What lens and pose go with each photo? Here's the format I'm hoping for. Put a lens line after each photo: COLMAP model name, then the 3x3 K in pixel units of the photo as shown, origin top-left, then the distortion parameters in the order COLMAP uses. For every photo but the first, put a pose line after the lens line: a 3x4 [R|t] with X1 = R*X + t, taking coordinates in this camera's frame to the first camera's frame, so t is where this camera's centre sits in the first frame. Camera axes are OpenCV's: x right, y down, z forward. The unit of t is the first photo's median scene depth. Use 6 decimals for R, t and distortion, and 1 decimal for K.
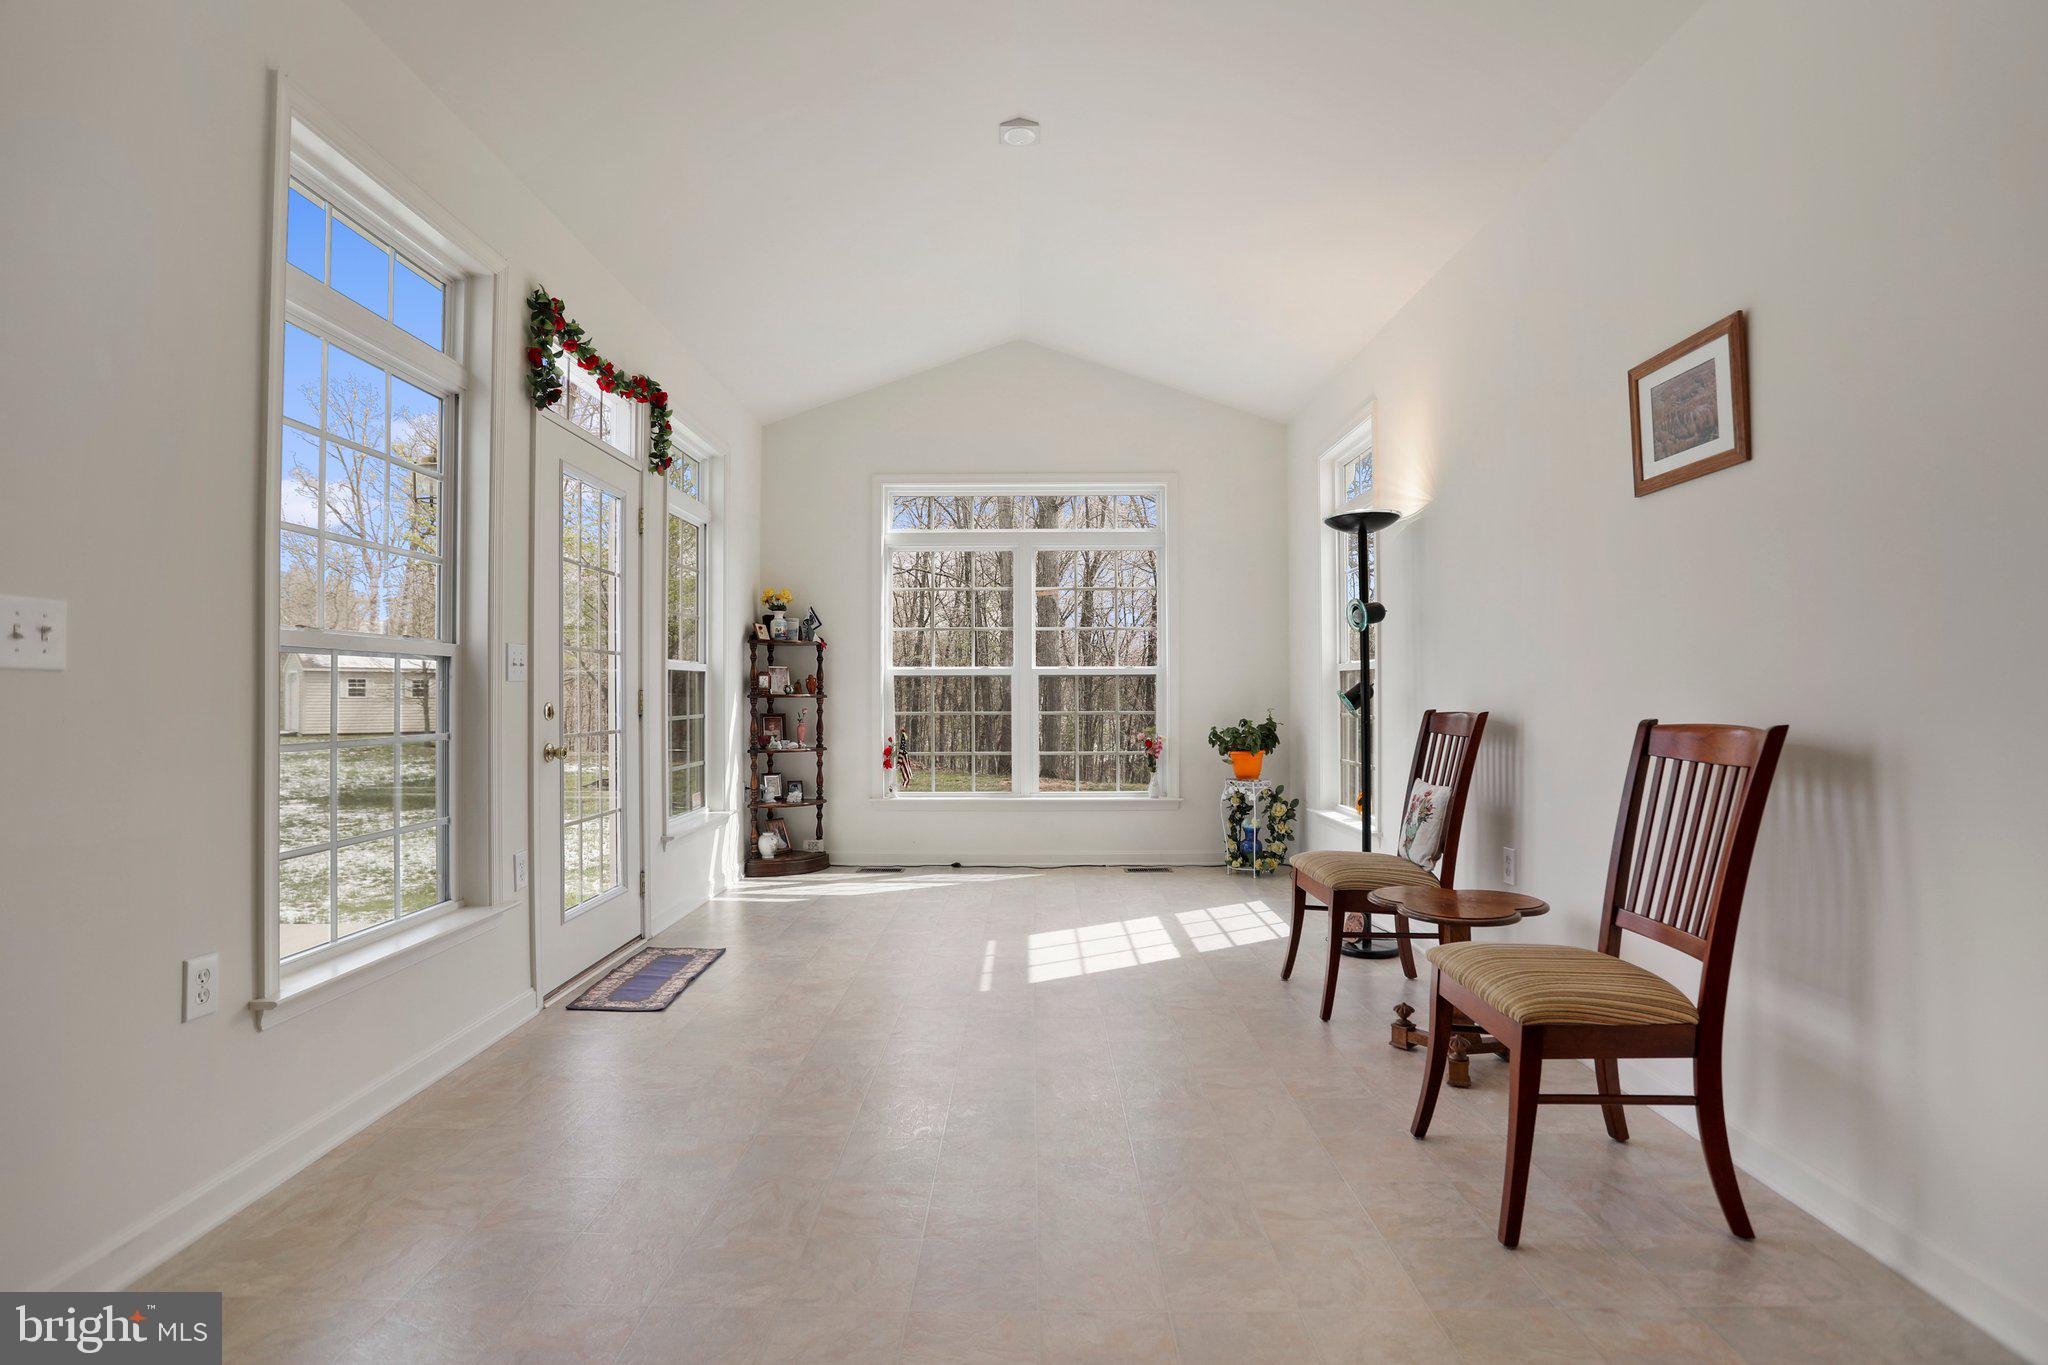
lens RADIAL K [[1009.4, 0, 1025.7], [0, 1009.4, 689.4], [0, 0, 1]] dist [-0.066430, 0.026212]
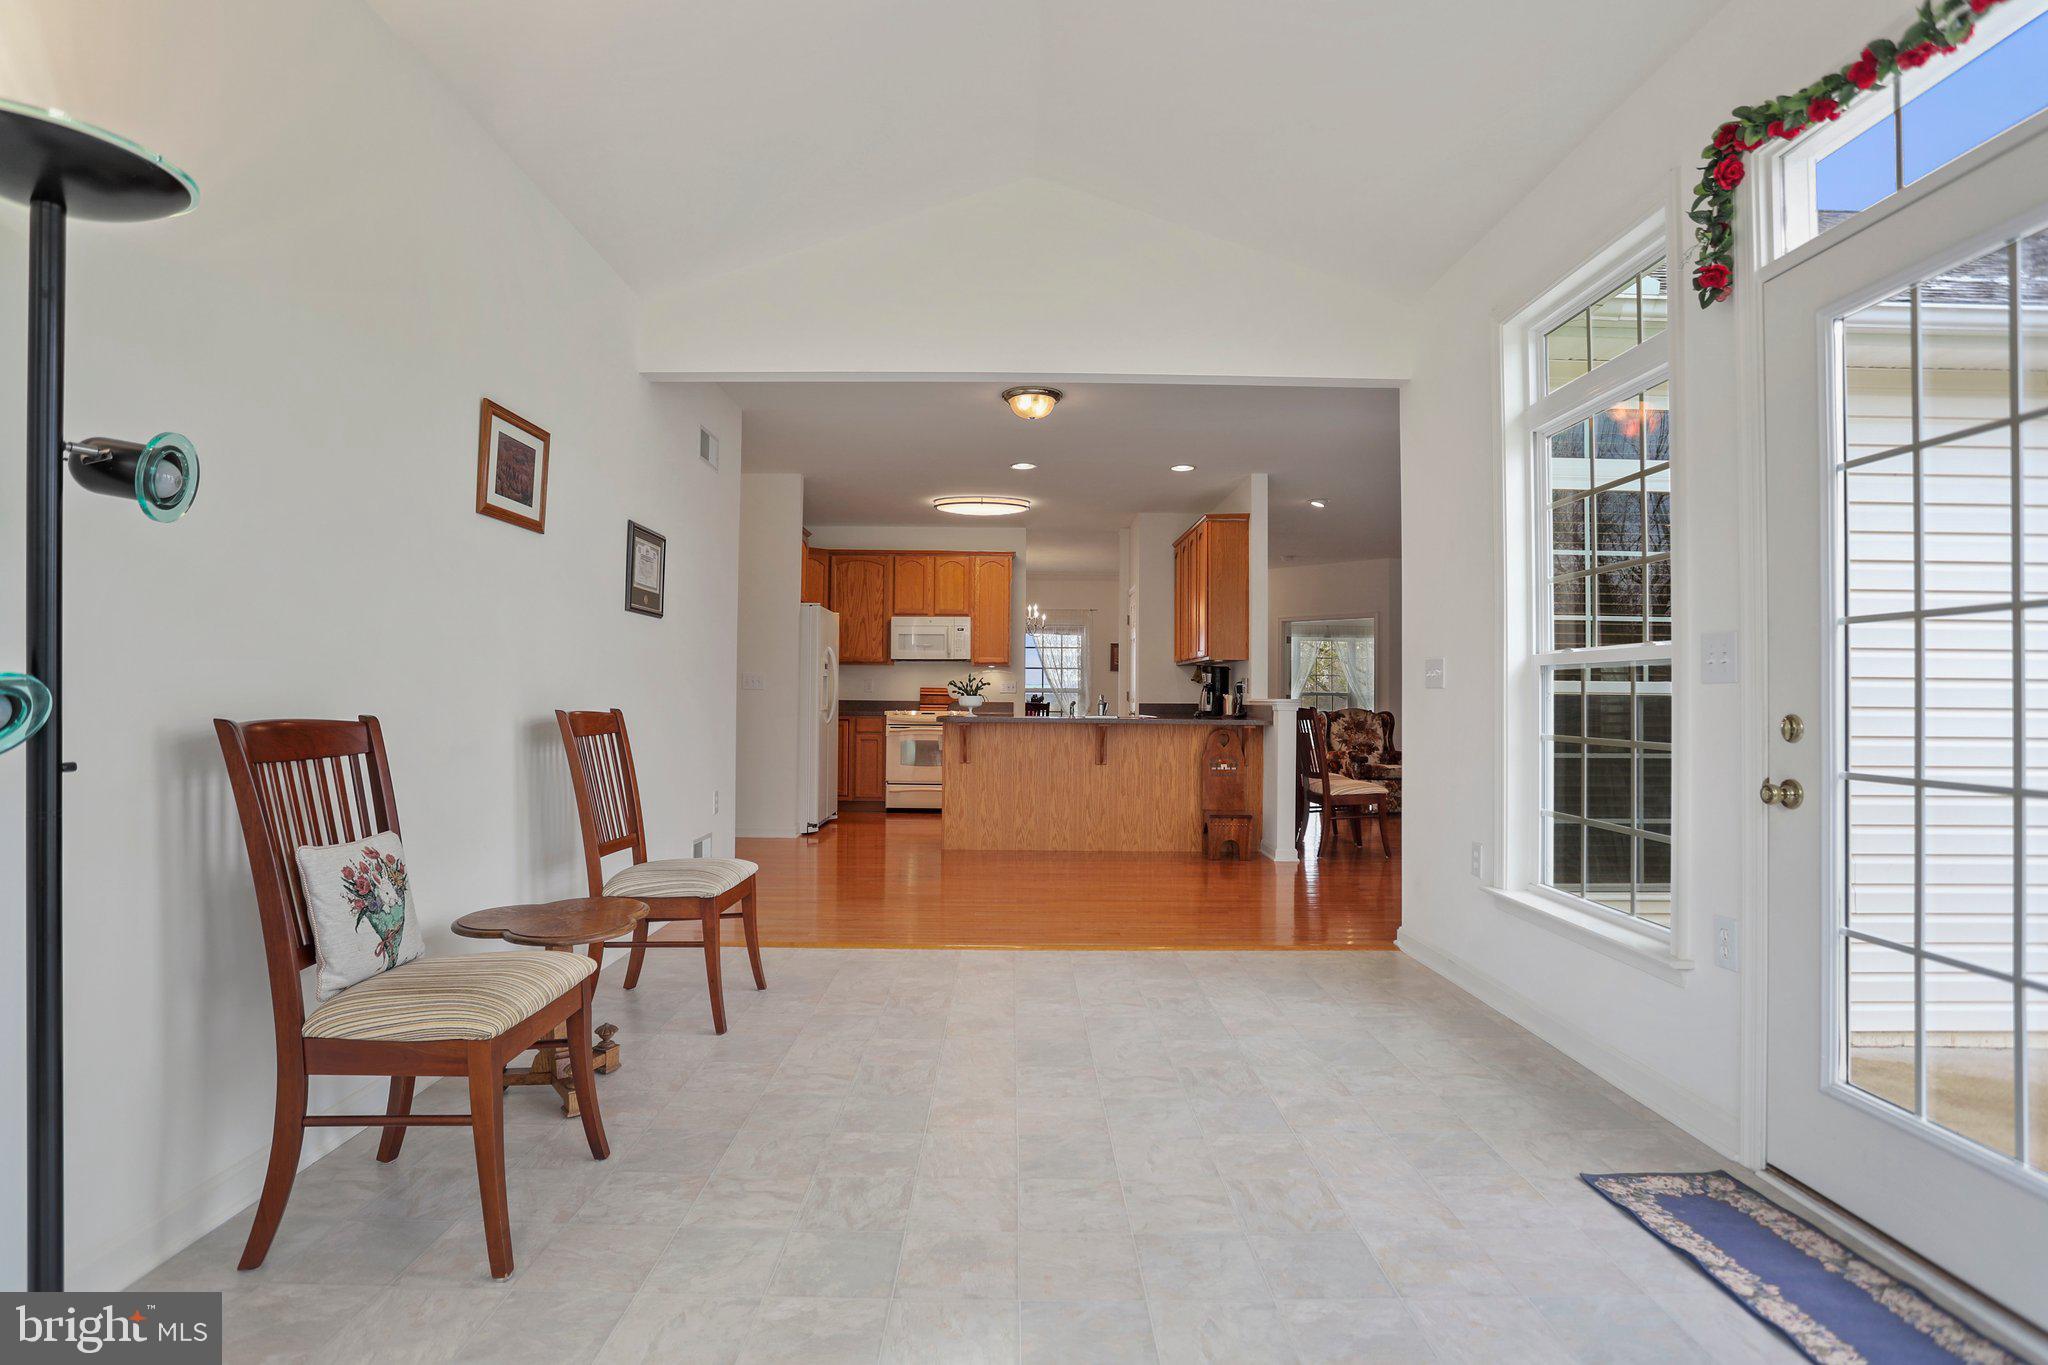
lens RADIAL K [[1009.4, 0, 1025.7], [0, 1009.4, 689.4], [0, 0, 1]] dist [-0.066430, 0.026212]
pose [[-0.999800, -0.007283, -0.018623, 0.017989], [-0.007104, 0.999928, -0.009678, 0.007585], [0.018692, -0.009544, -0.999780, 1.634365]]
